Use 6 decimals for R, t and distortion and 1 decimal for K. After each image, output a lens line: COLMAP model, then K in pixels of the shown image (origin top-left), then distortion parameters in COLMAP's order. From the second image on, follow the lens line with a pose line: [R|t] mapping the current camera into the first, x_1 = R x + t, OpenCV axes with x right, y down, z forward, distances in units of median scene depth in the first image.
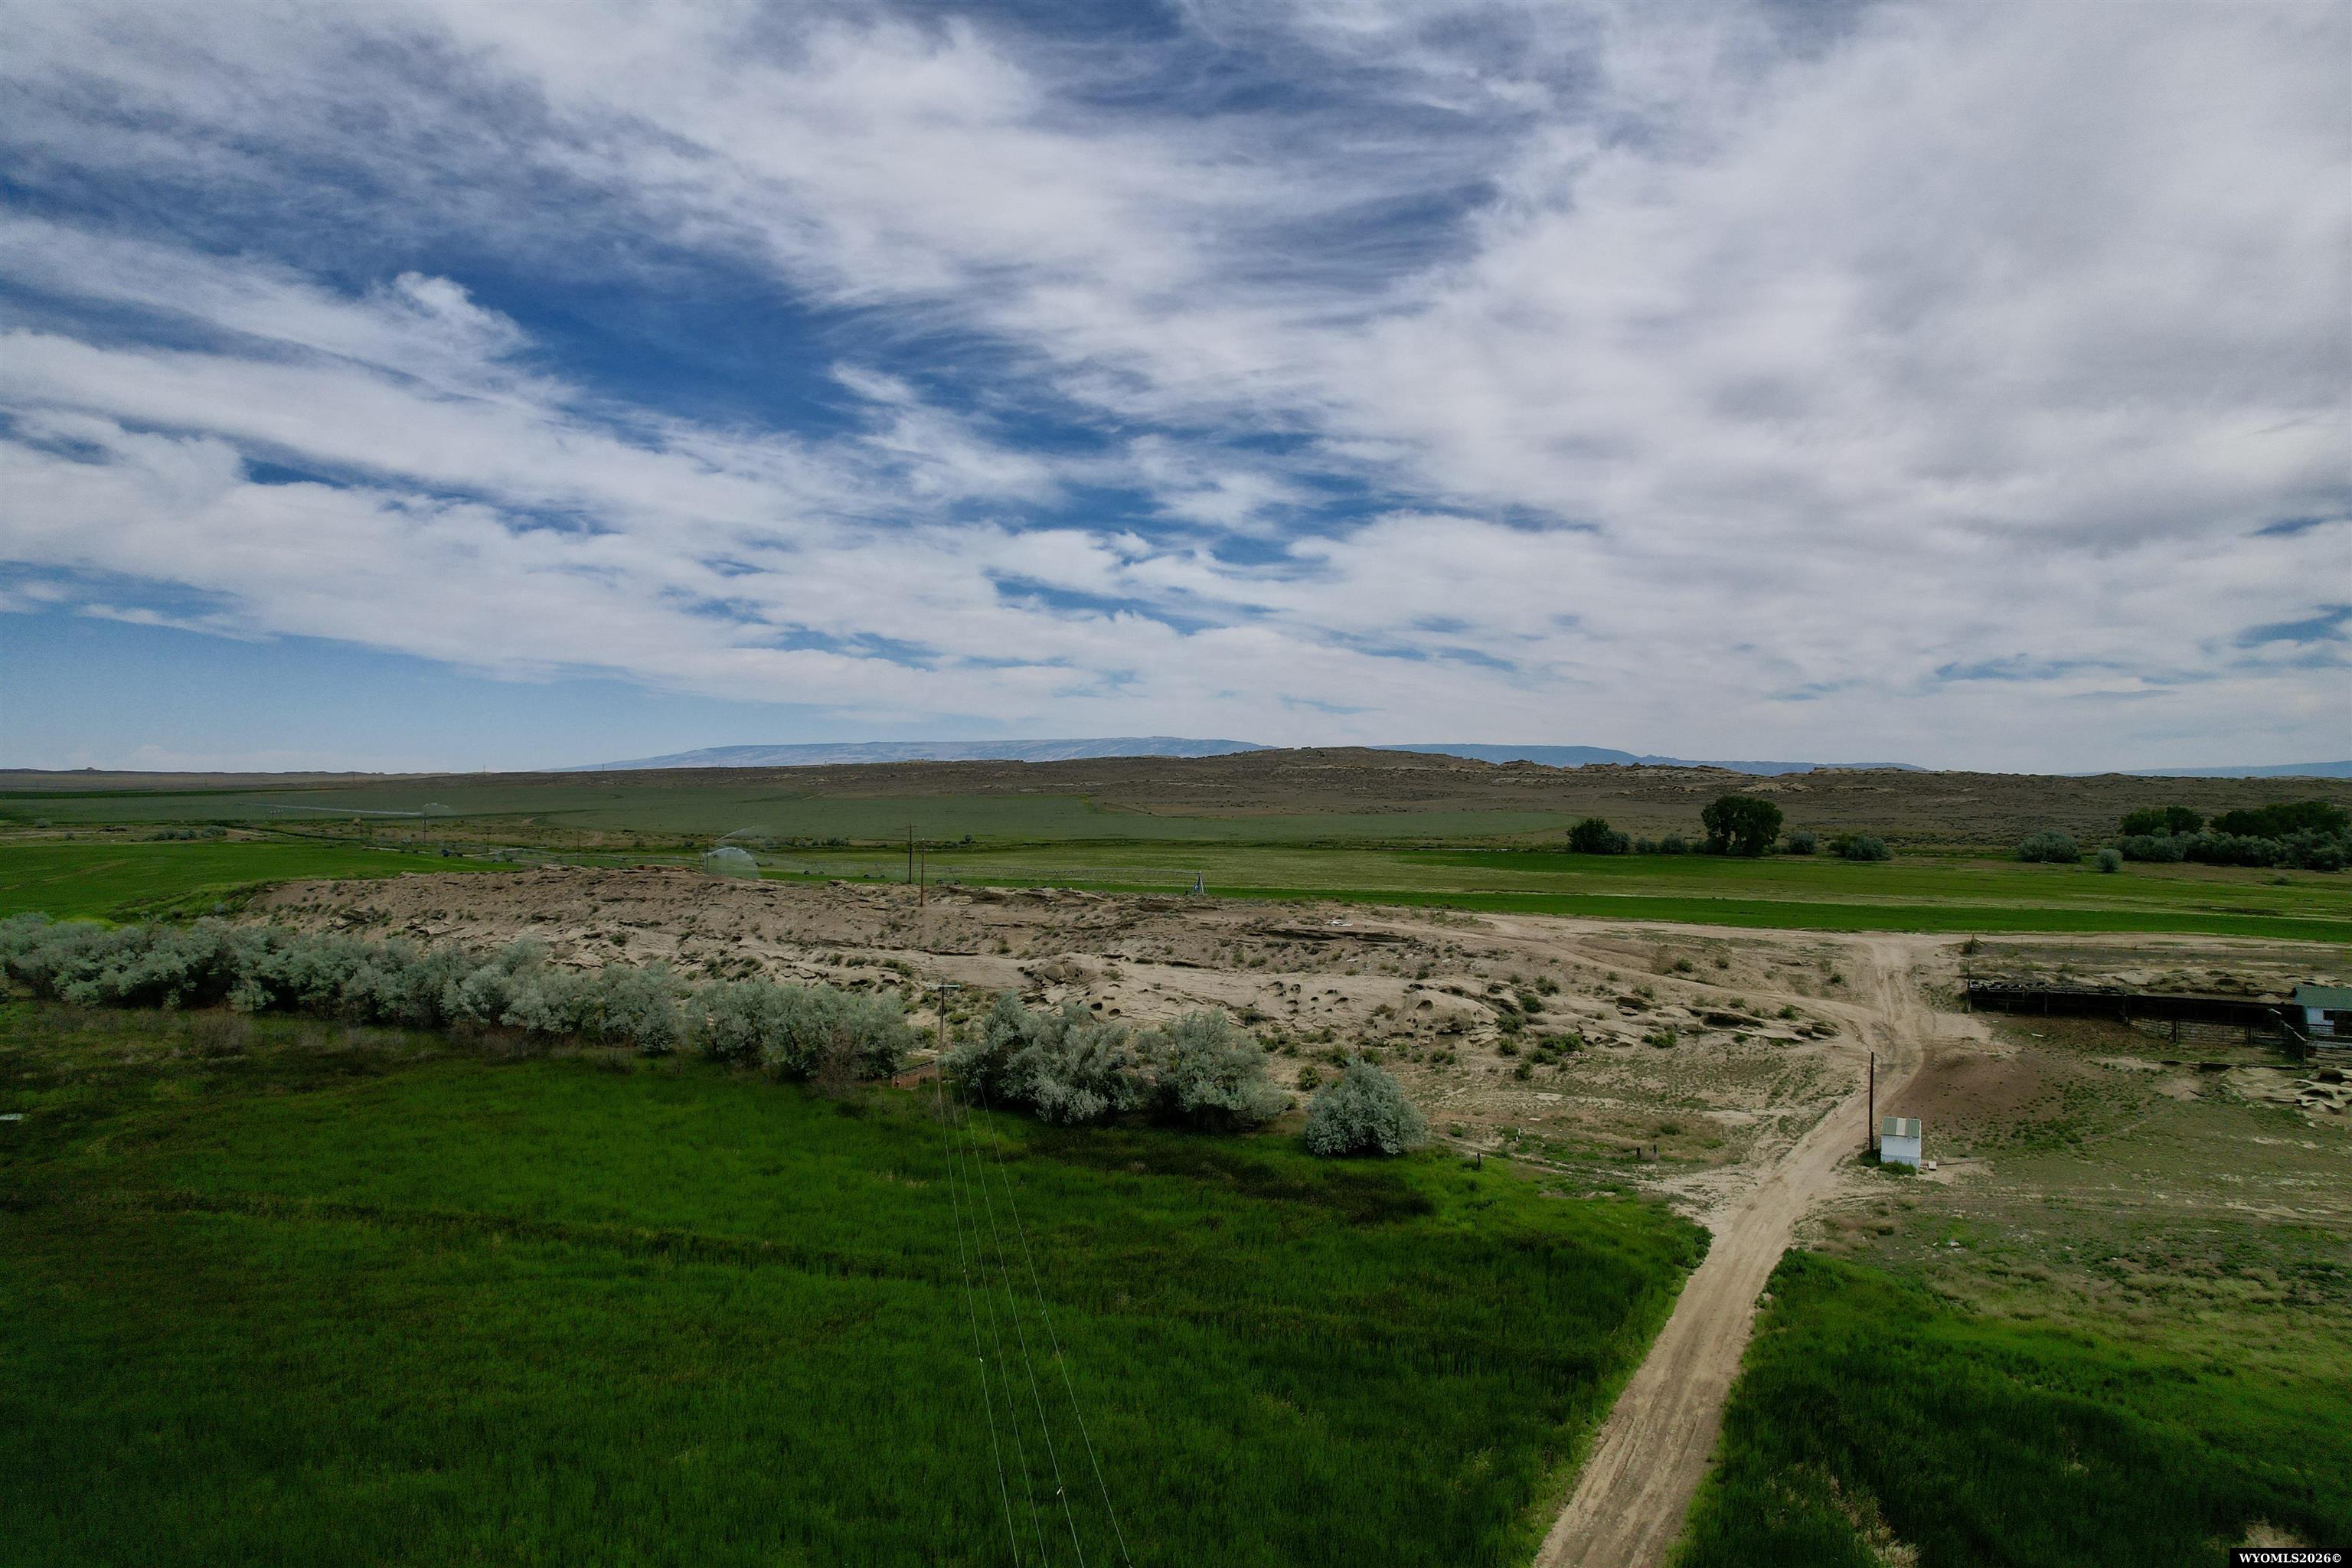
lens RADIAL K [[1494.3, 0, 1210.7], [0, 1494.3, 775.5], [0, 0, 1]] dist [-0.081012, 0.073017]
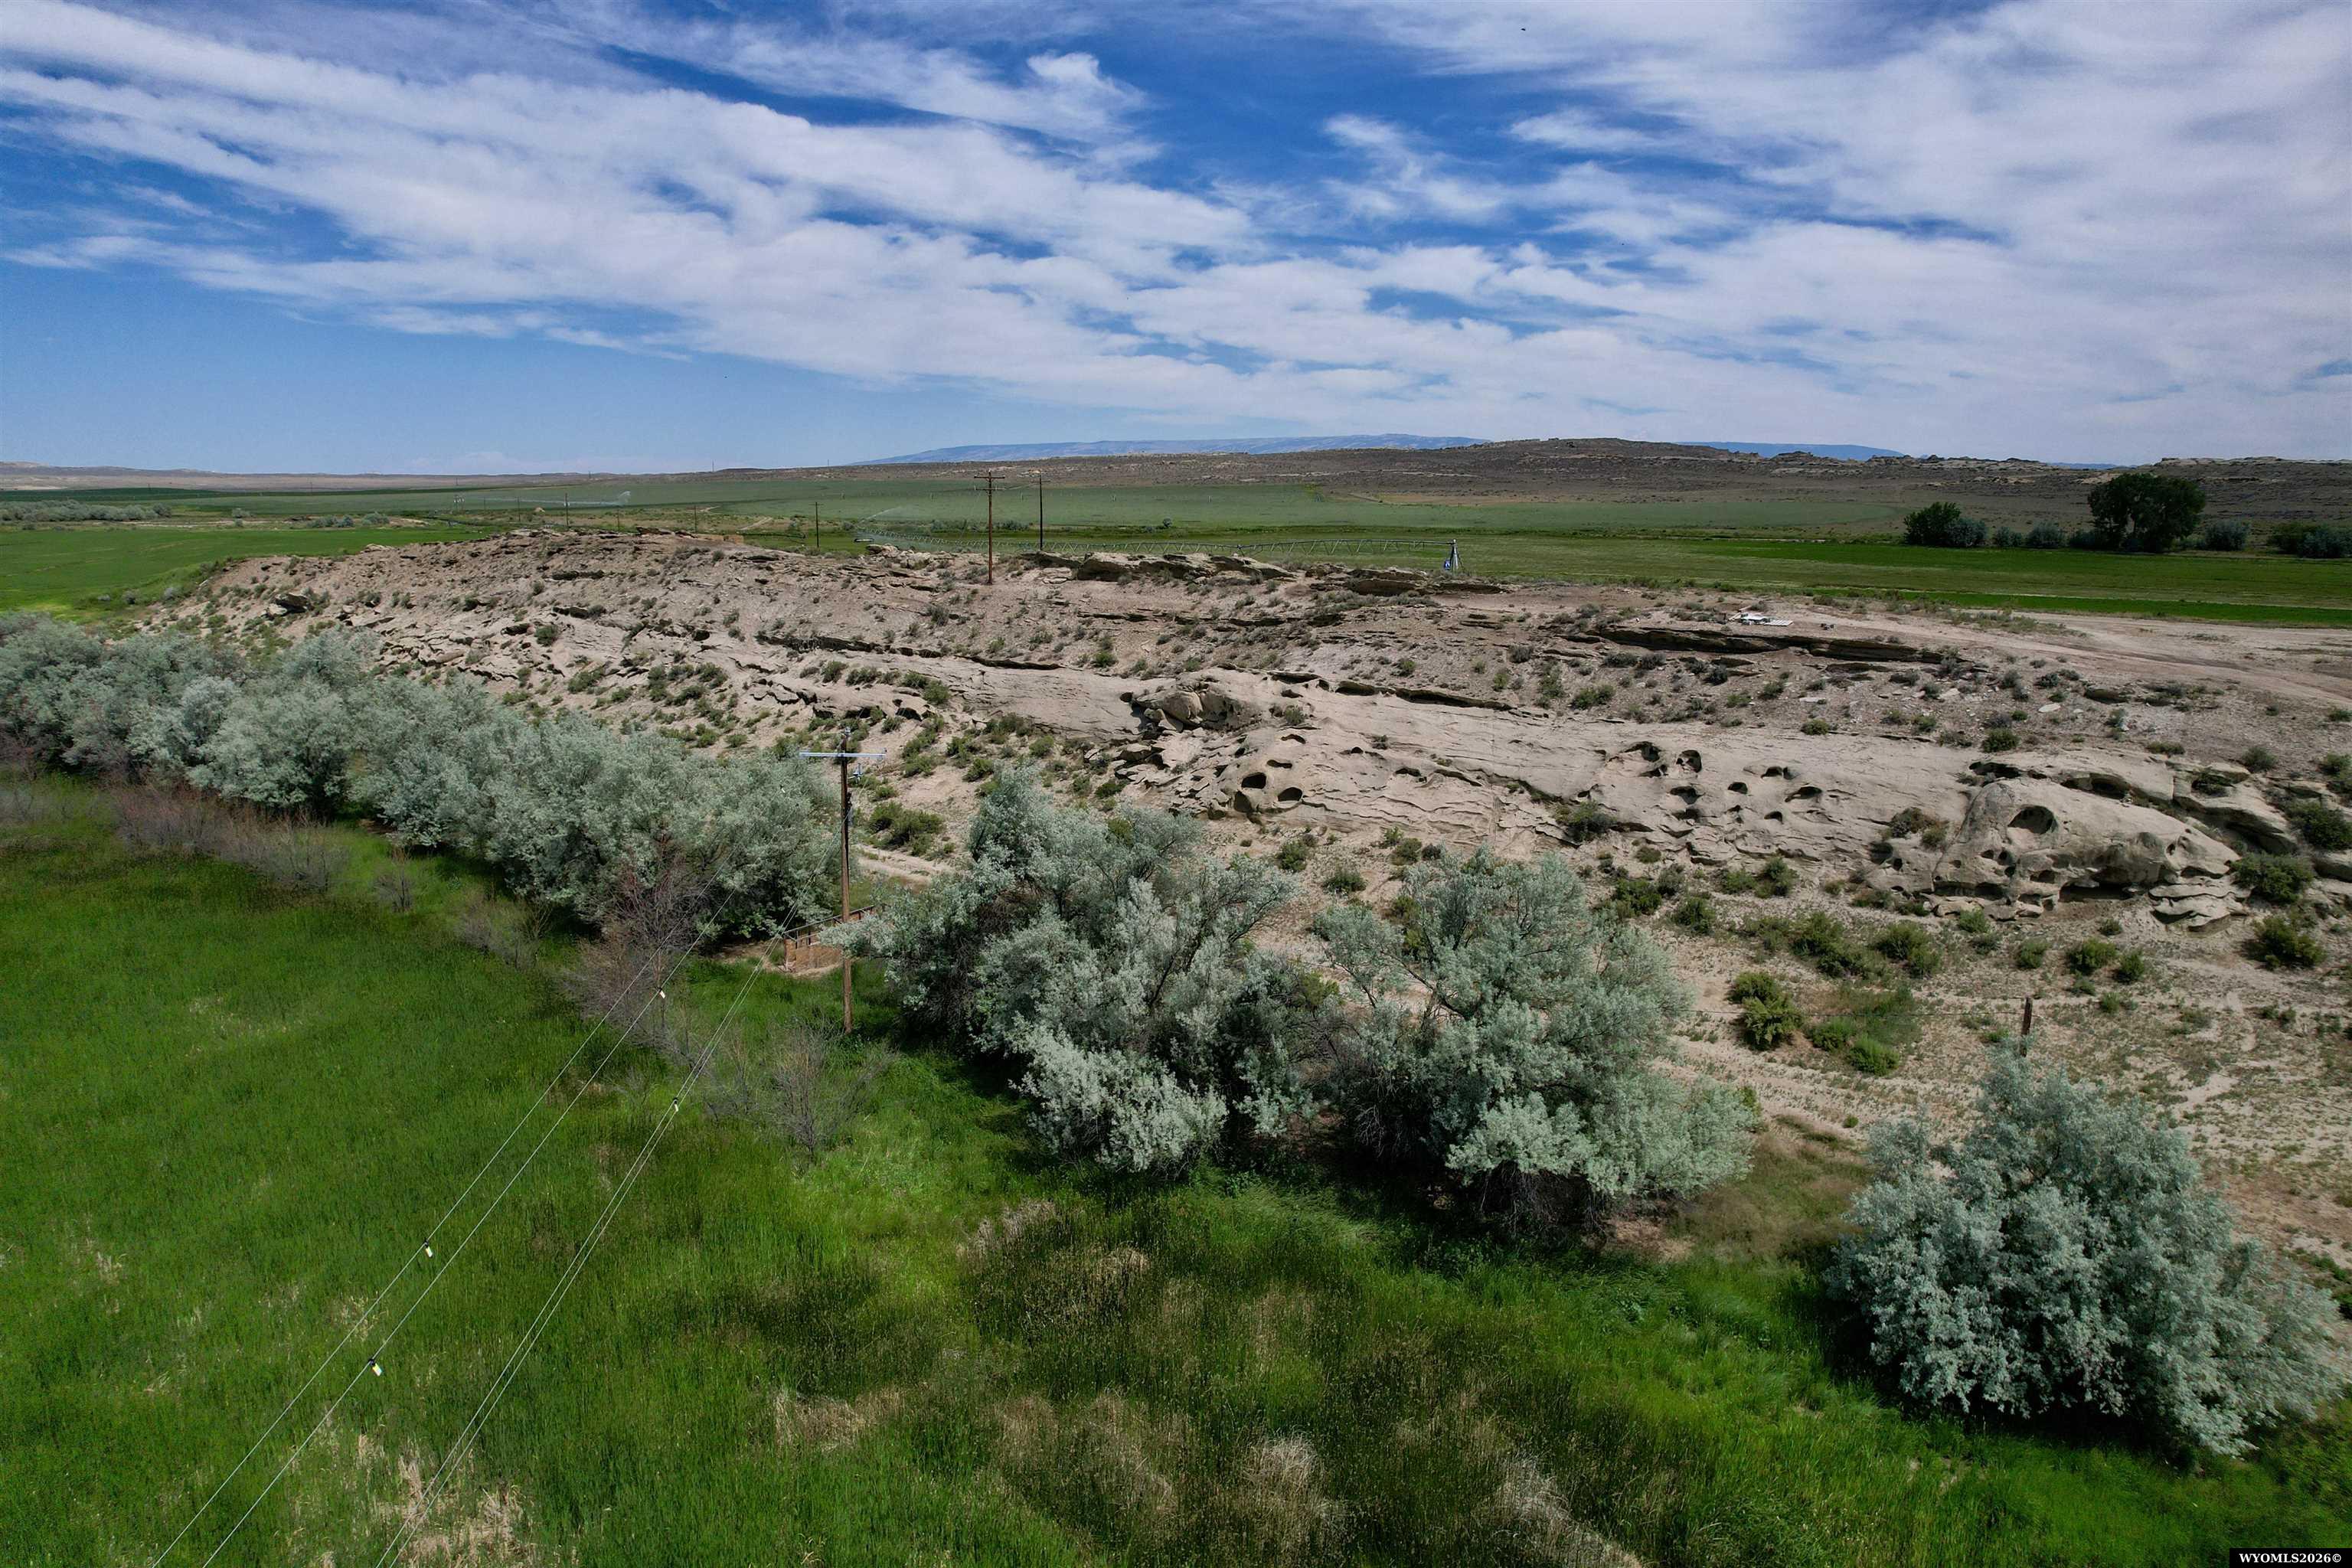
lens RADIAL K [[1483.2, 0, 1192.2], [0, 1483.2, 752.0], [0, 0, 1]] dist [-0.075405, 0.068797]
pose [[0.986095, 0.027699, -0.163857, -0.016749], [0.002779, 0.983125, 0.182912, 0.054298], [0.166159, -0.180824, 0.969378, 0.504849]]
